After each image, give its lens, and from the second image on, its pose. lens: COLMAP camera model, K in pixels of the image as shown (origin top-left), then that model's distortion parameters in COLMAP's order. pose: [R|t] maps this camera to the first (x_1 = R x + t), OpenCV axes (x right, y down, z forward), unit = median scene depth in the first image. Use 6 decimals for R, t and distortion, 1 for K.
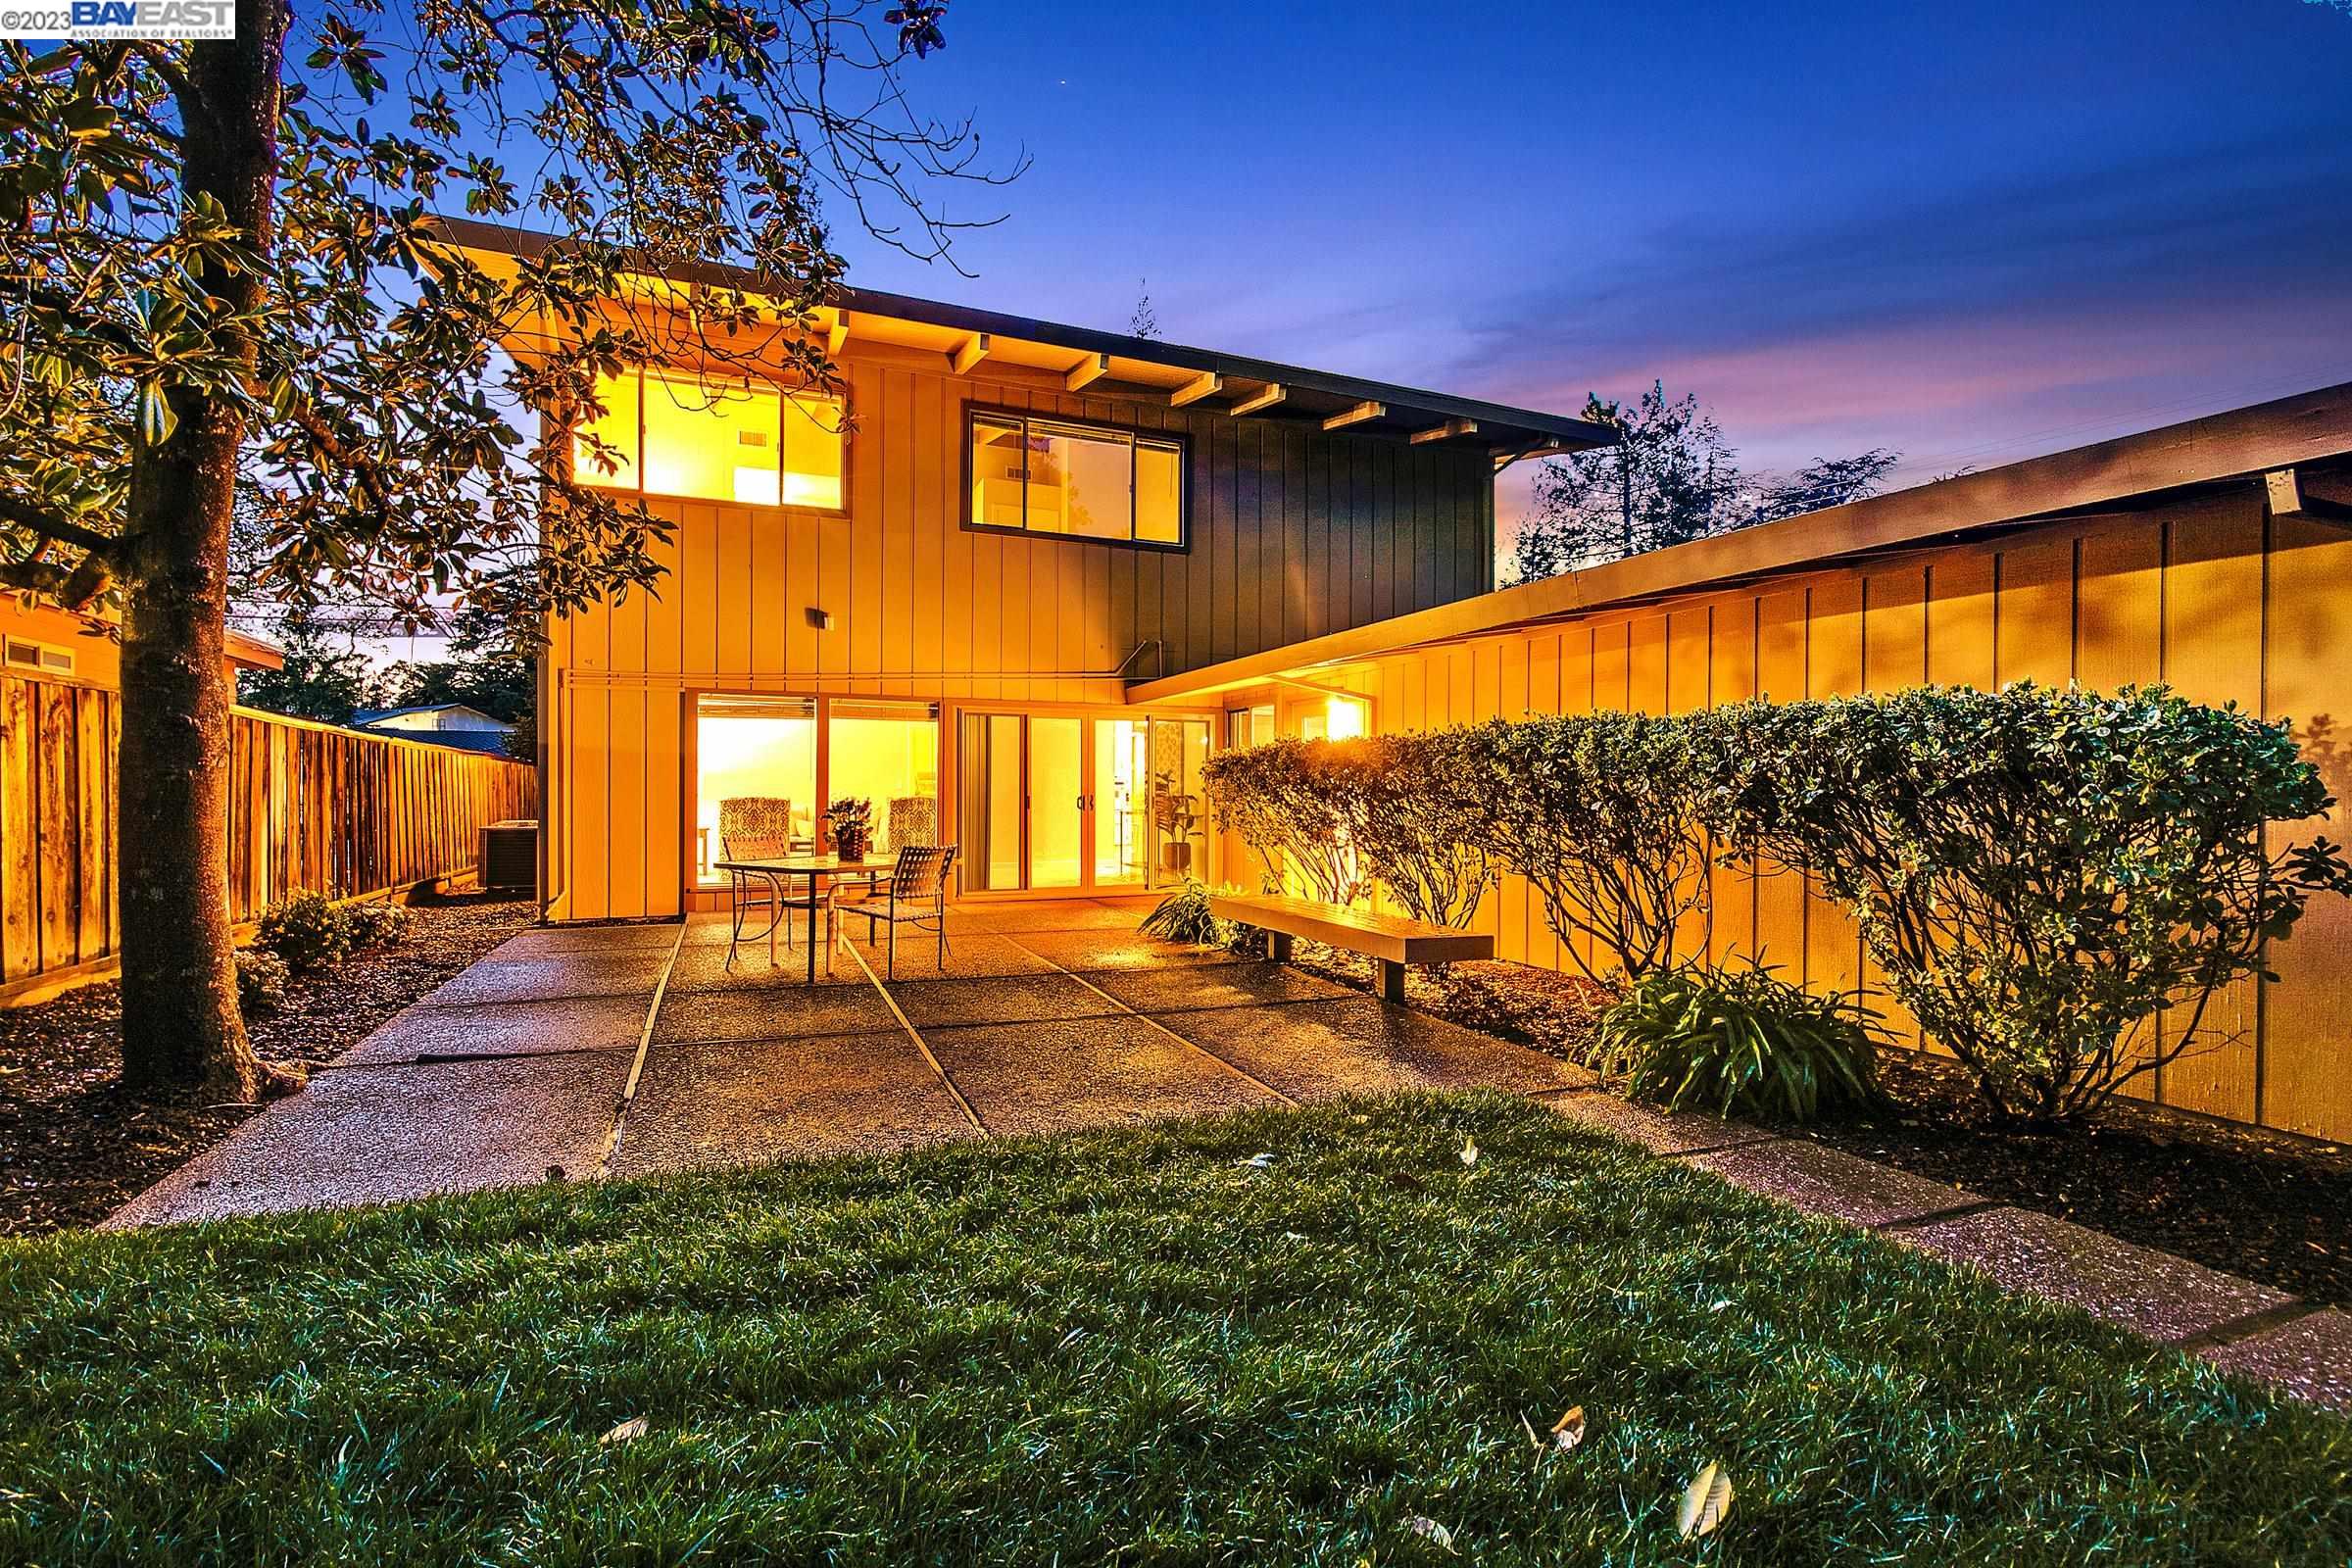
lens RADIAL K [[1062.2, 0, 1183.4], [0, 1062.2, 793.5], [0, 0, 1]] dist [-0.010164, 0.000997]
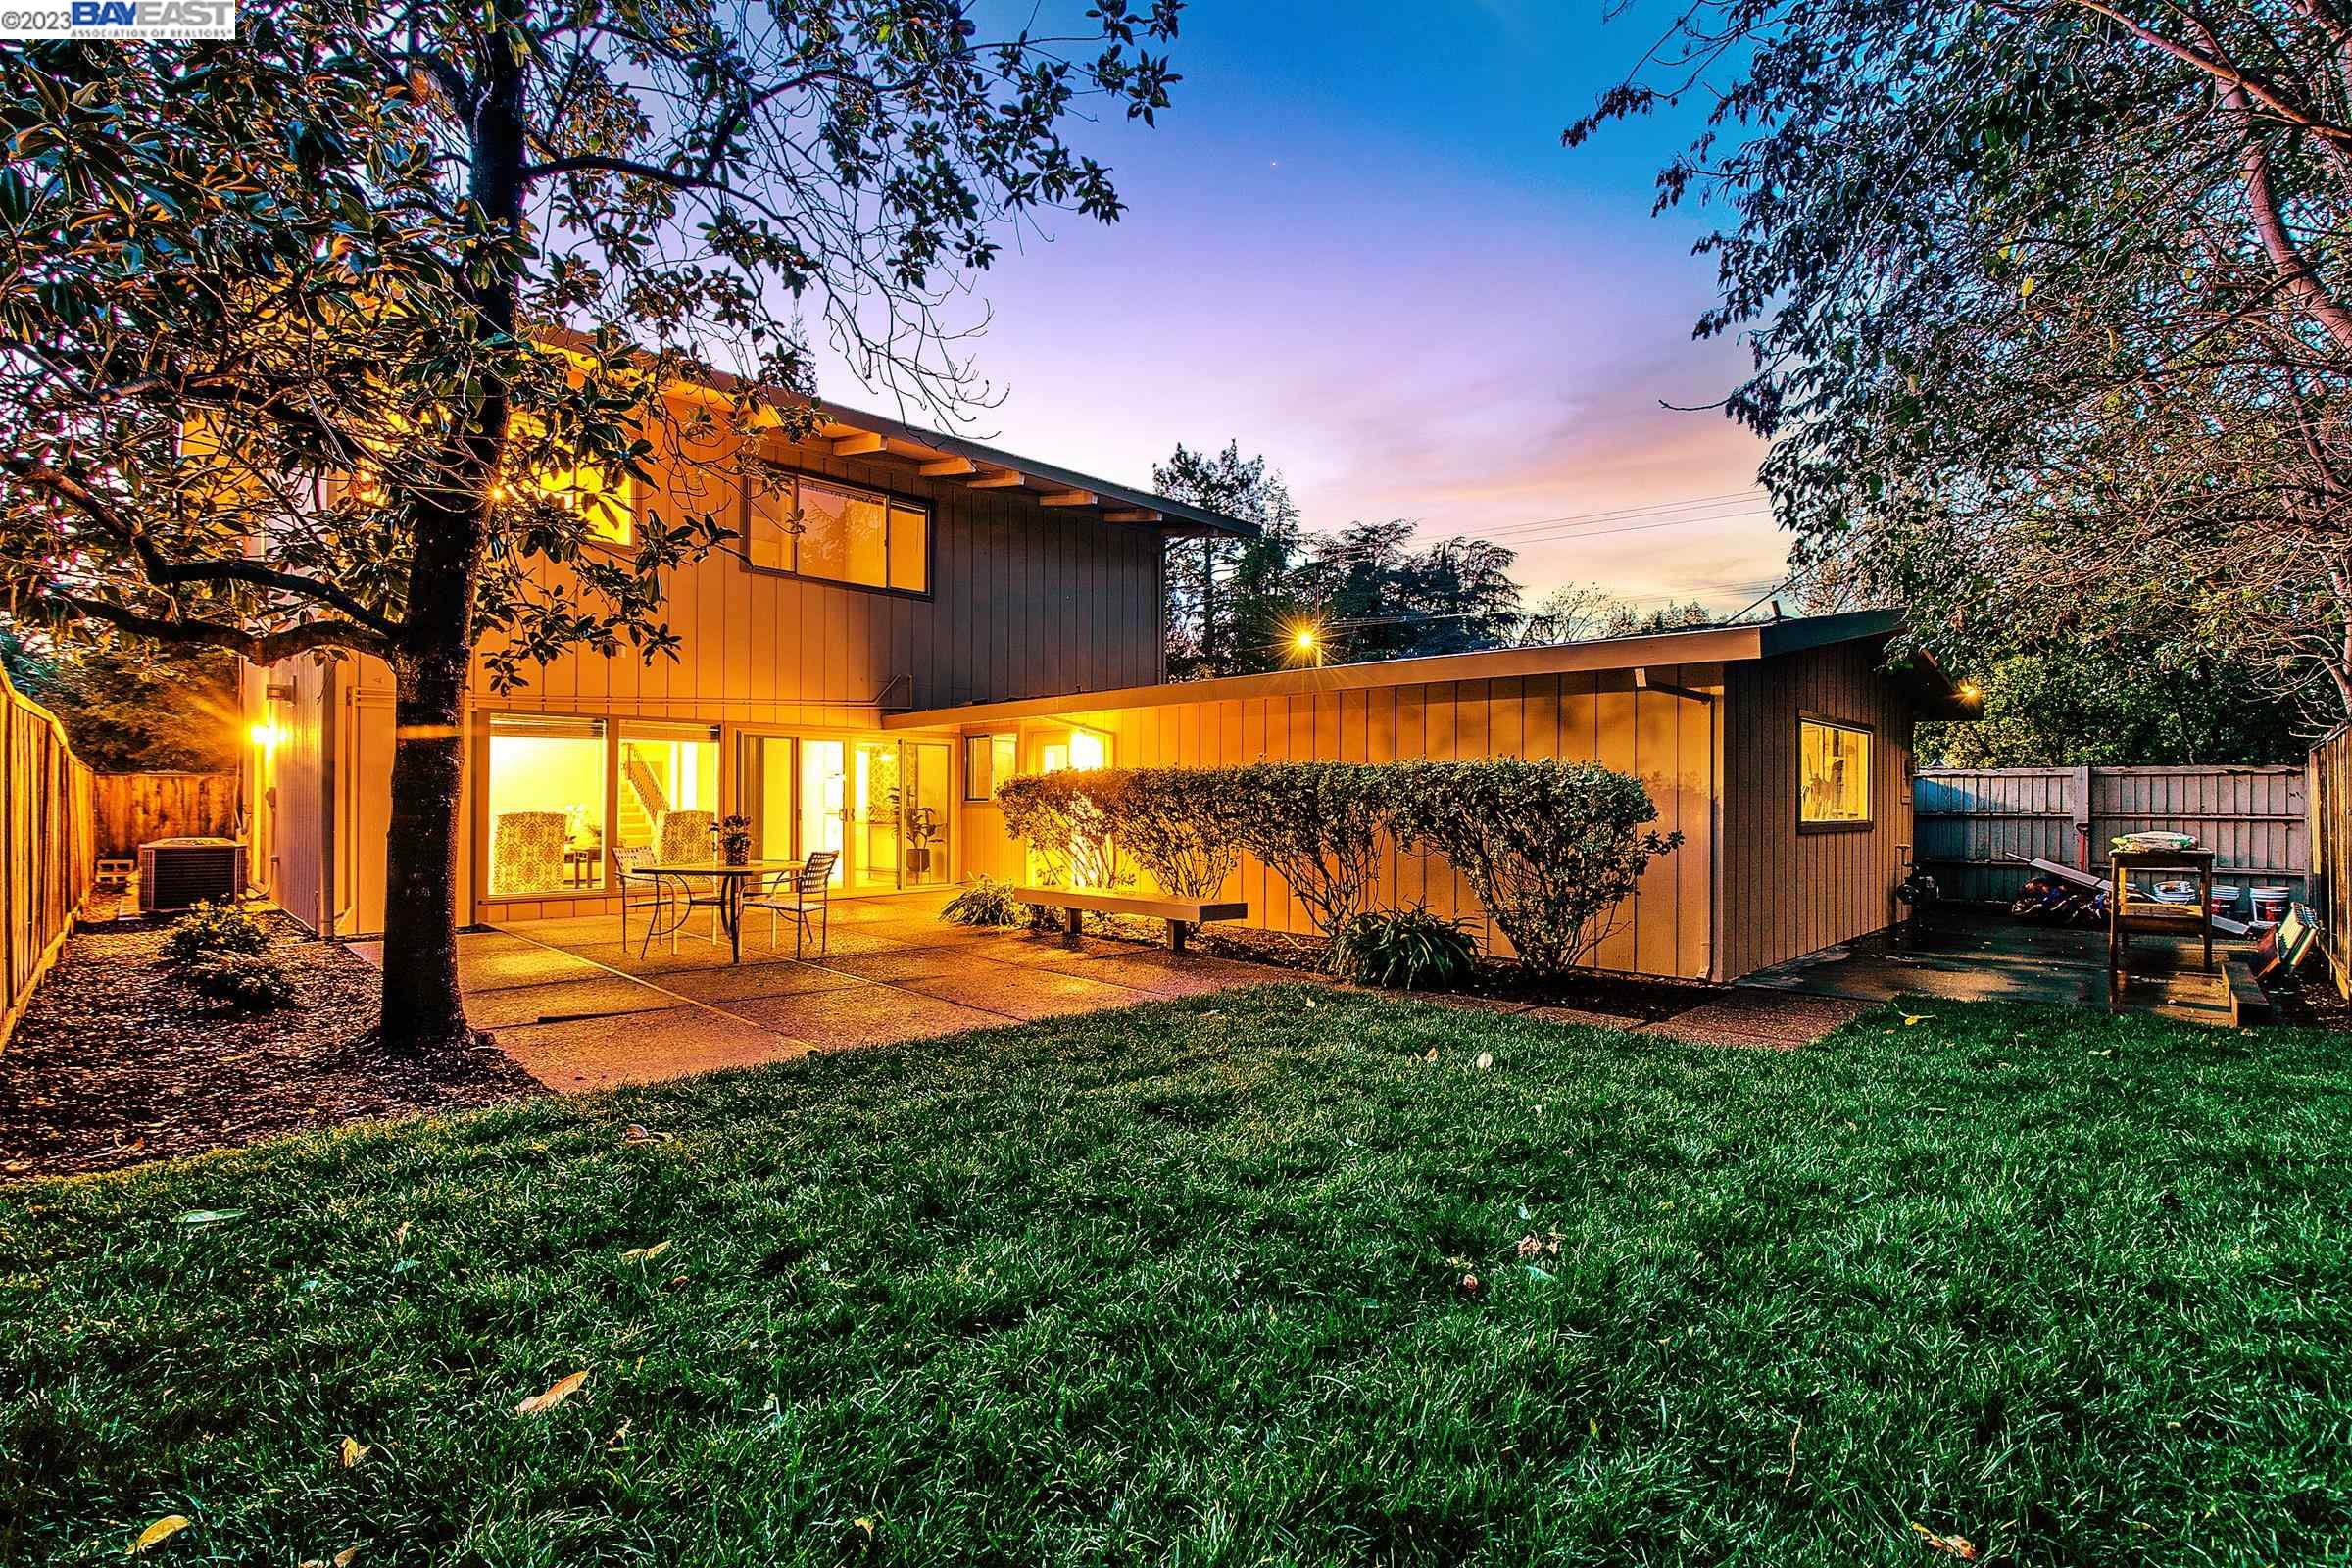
lens RADIAL K [[1062.2, 0, 1171.3], [0, 1062.2, 794.9], [0, 0, 1]] dist [-0.010164, 0.000997]
pose [[0.929546, 0.000469, 0.368707, -0.208585], [0.001530, 0.999986, -0.005130, -0.007027], [-0.368704, 0.005333, 0.929532, -0.211838]]
